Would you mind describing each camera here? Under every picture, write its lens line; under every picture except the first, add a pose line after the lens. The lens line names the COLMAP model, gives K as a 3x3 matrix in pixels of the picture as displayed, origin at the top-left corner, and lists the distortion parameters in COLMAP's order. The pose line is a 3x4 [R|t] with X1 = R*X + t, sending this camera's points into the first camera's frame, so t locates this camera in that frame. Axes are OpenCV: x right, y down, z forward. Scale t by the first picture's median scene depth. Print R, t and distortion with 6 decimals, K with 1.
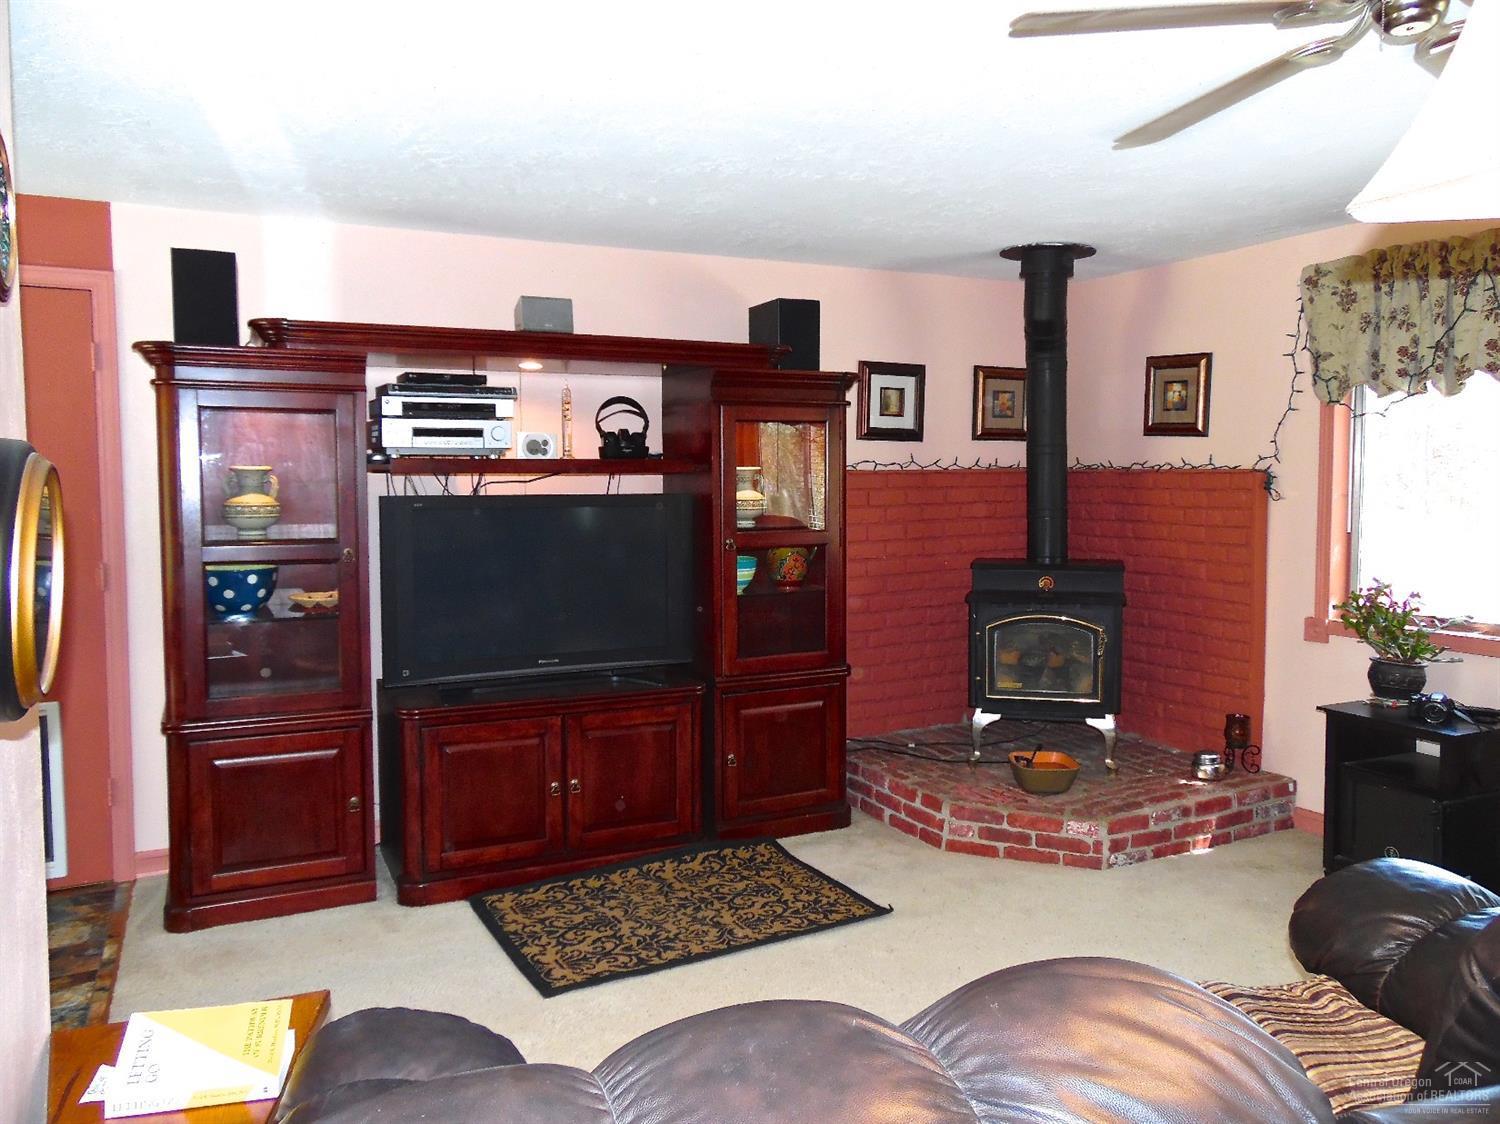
lens RADIAL K [[1130.8, 0, 751.9], [0, 1130.8, 549.0], [0, 0, 1]] dist [-0.027226, 0.065906]
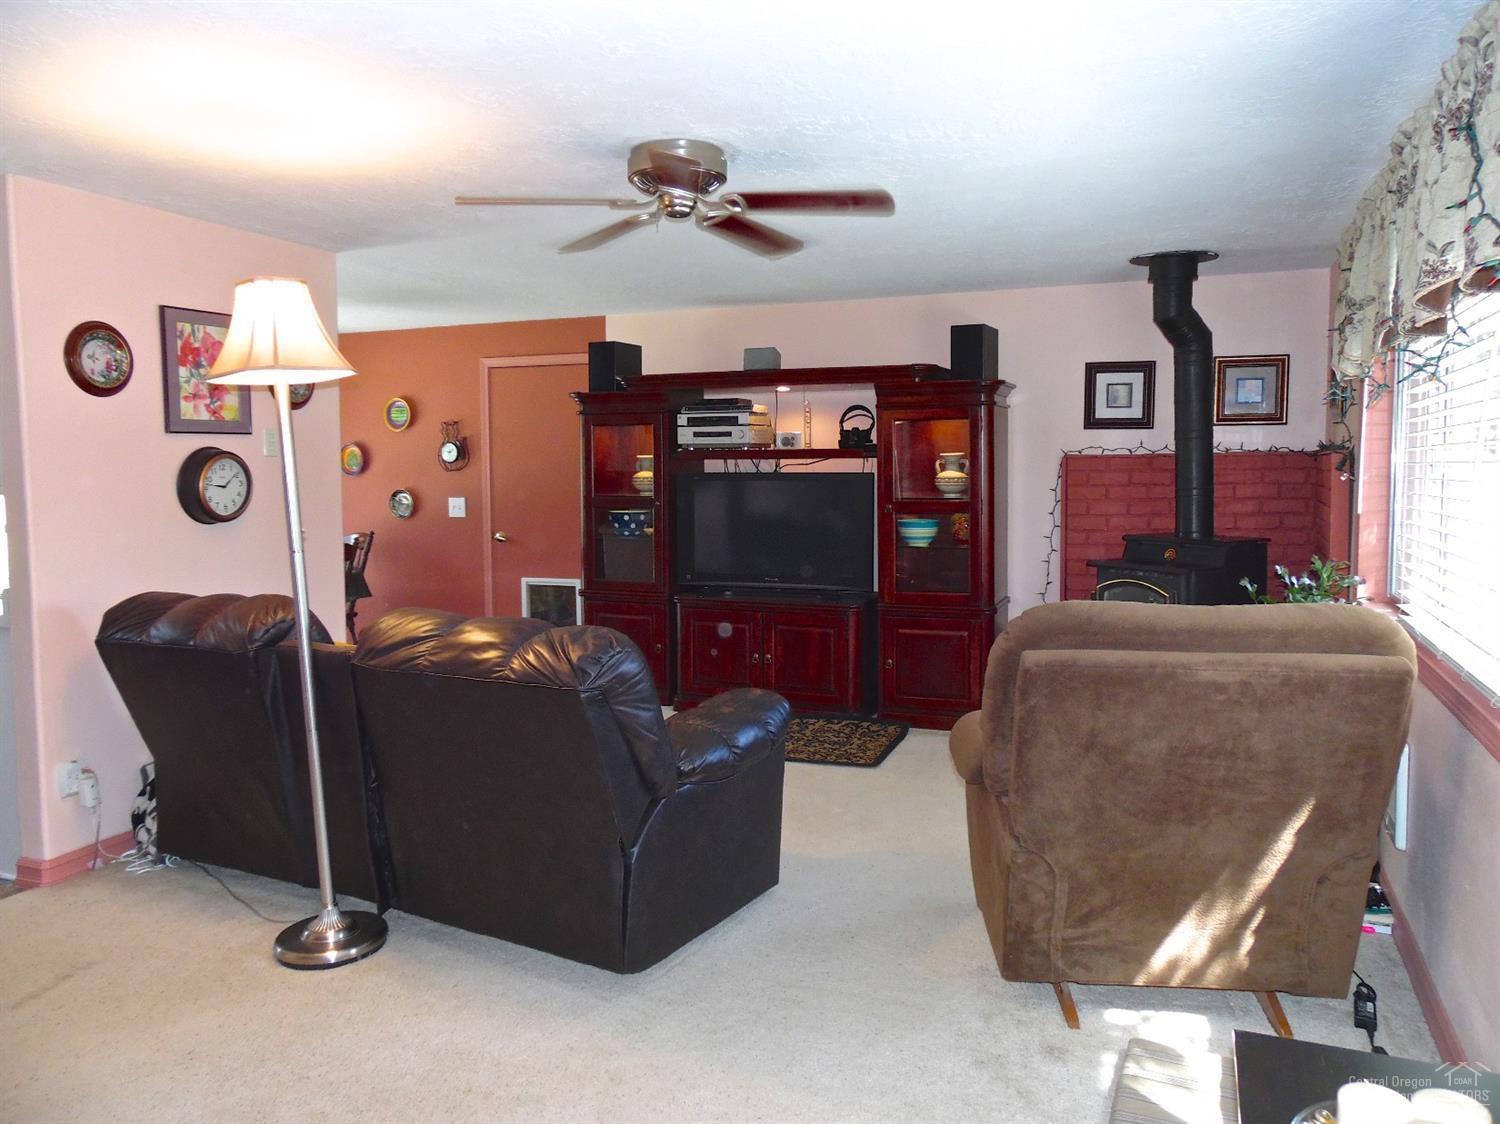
lens RADIAL K [[1130.8, 0, 751.9], [0, 1130.8, 549.0], [0, 0, 1]] dist [-0.027226, 0.065906]
pose [[0.676768, 0.056747, -0.734006, 0.871774], [-0.043707, 0.998363, 0.036886, 0.001074], [0.734898, 0.007118, 0.678140, -0.071998]]
